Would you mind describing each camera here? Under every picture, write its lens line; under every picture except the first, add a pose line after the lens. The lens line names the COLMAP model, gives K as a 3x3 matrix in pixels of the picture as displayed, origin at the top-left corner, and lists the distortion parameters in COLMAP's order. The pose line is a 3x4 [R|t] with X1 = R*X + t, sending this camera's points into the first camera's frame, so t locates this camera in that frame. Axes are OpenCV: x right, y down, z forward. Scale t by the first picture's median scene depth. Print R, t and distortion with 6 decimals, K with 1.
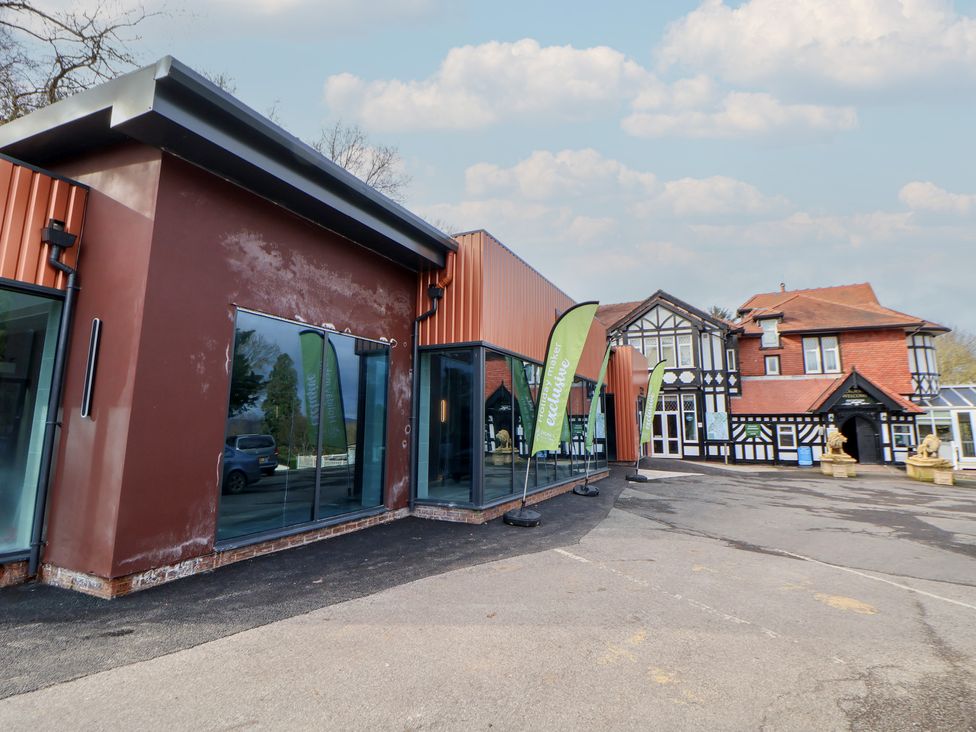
lens RADIAL K [[487.6, 0, 487.0], [0, 487.6, 345.5], [0, 0, 1]] dist [-0.032273, -0.001961]
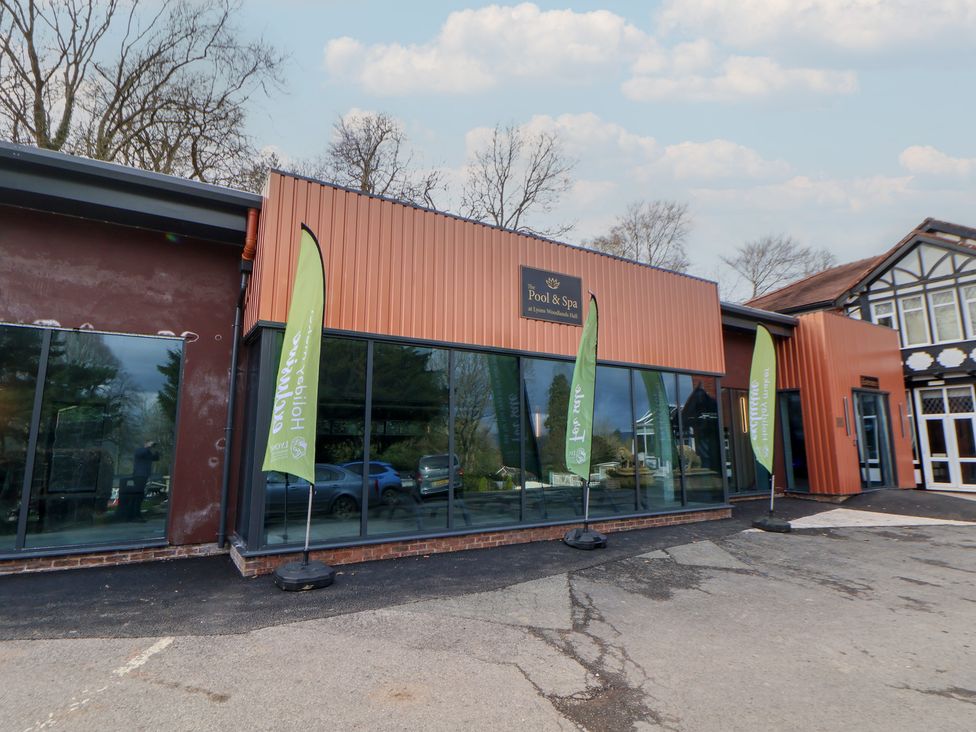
lens RADIAL K [[527.9, 0, 485.7], [0, 527.9, 353.5], [0, 0, 1]] dist [-0.001332, -0.013609]
pose [[0.860726, -0.094311, -0.500257, 0.206729], [0.090941, 0.995368, -0.031181, 0.029336], [0.500880, -0.018655, 0.865315, 0.150480]]
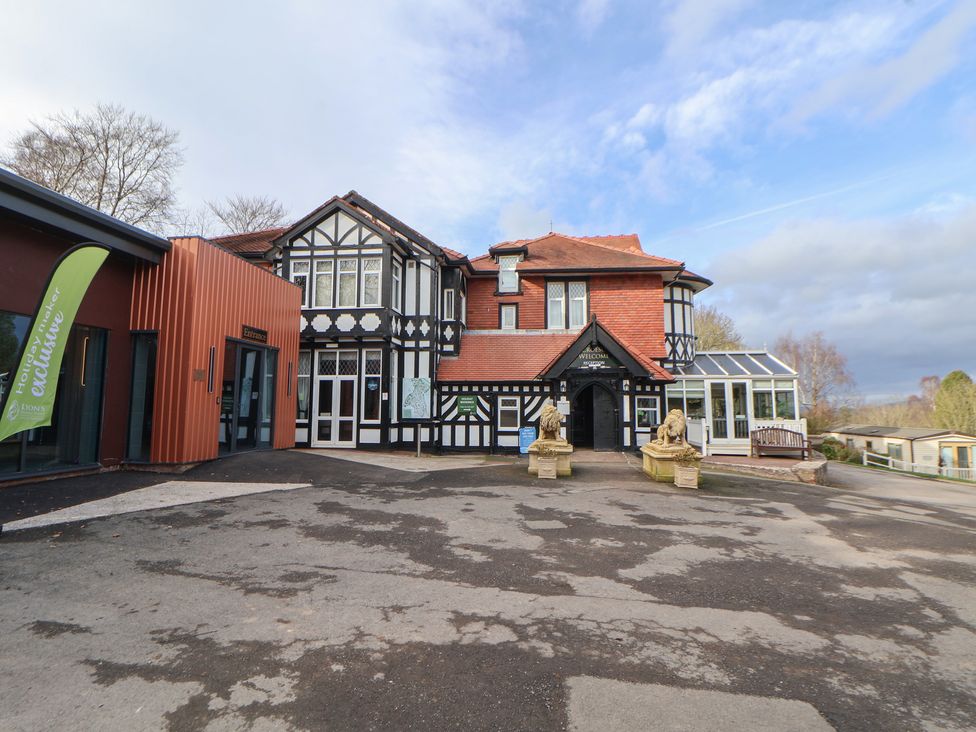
lens RADIAL K [[512.4, 0, 482.5], [0, 512.4, 356.5], [0, 0, 1]] dist [-0.002178, -0.012133]
pose [[0.935151, 0.026105, 0.353287, 0.312399], [-0.051037, 0.996805, 0.061438, 0.061084], [-0.350555, -0.075484, 0.933495, 0.311943]]
